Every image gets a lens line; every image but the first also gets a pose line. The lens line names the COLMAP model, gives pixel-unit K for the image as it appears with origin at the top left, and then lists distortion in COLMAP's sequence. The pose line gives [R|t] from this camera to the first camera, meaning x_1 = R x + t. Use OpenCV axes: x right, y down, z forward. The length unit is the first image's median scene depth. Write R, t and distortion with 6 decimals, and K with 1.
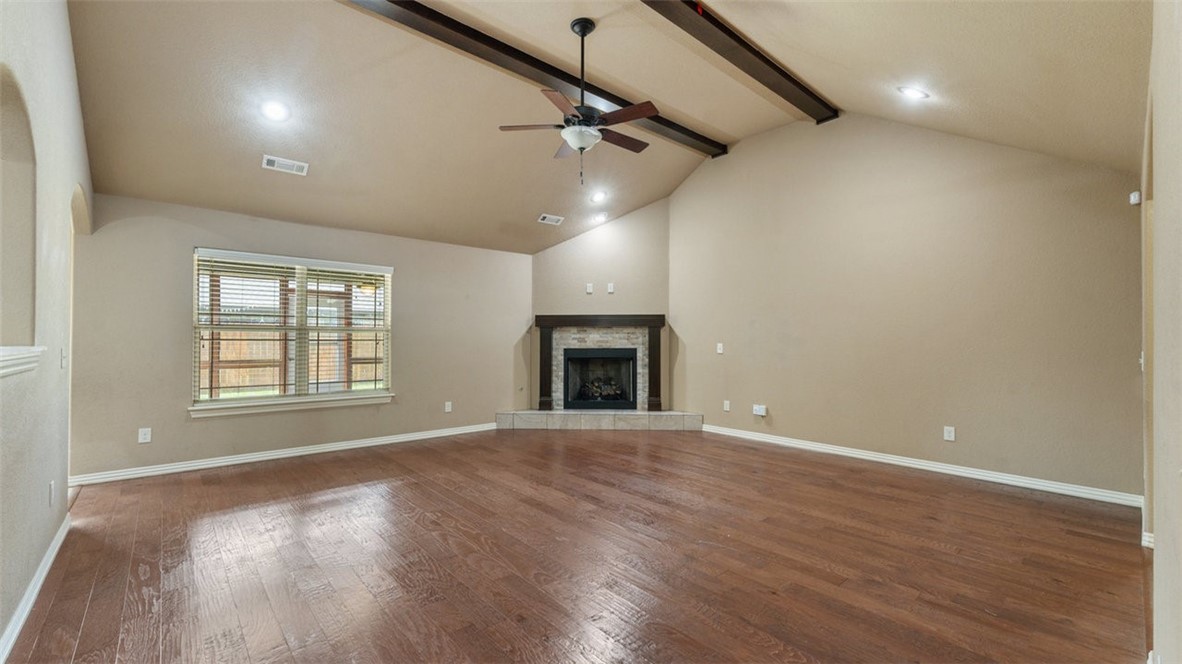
lens RADIAL K [[485.9, 0, 591.0], [0, 485.9, 332.0], [0, 0, 1]] dist [0.001608, 0.000129]
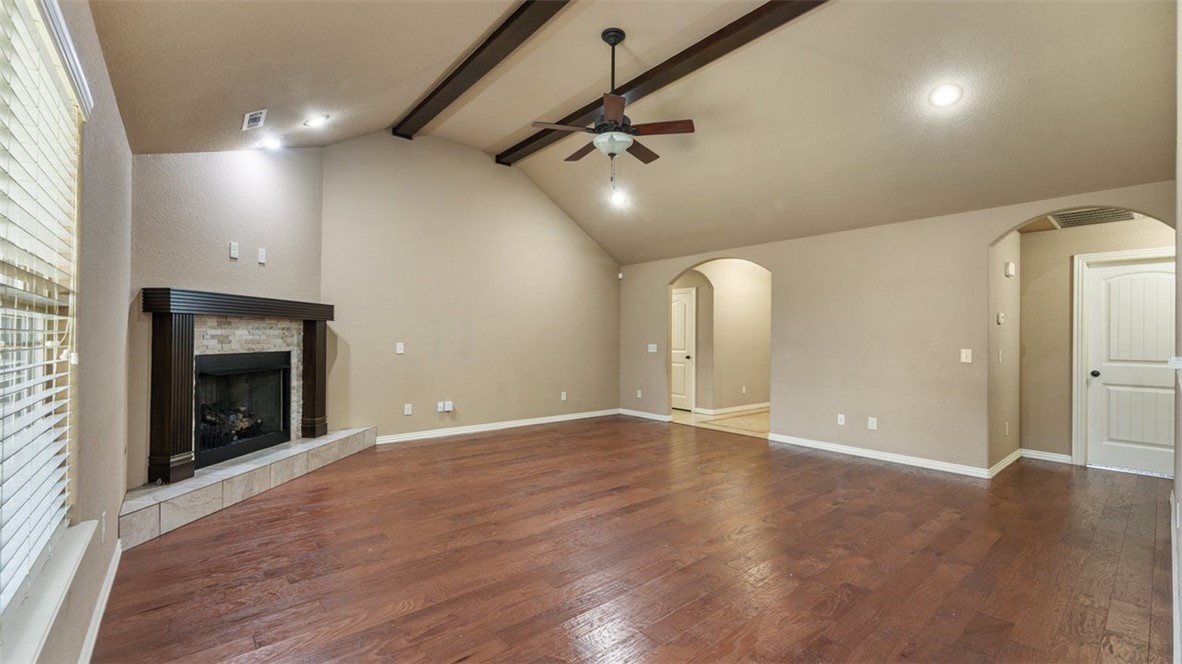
lens RADIAL K [[485.9, 0, 591.0], [0, 485.9, 332.0], [0, 0, 1]] dist [0.001608, 0.000129]
pose [[0.020391, 0.011468, 0.999726, -0.581915], [-0.020336, 0.999732, -0.011053, 0.005572], [-0.999585, -0.020105, 0.020618, 0.566844]]
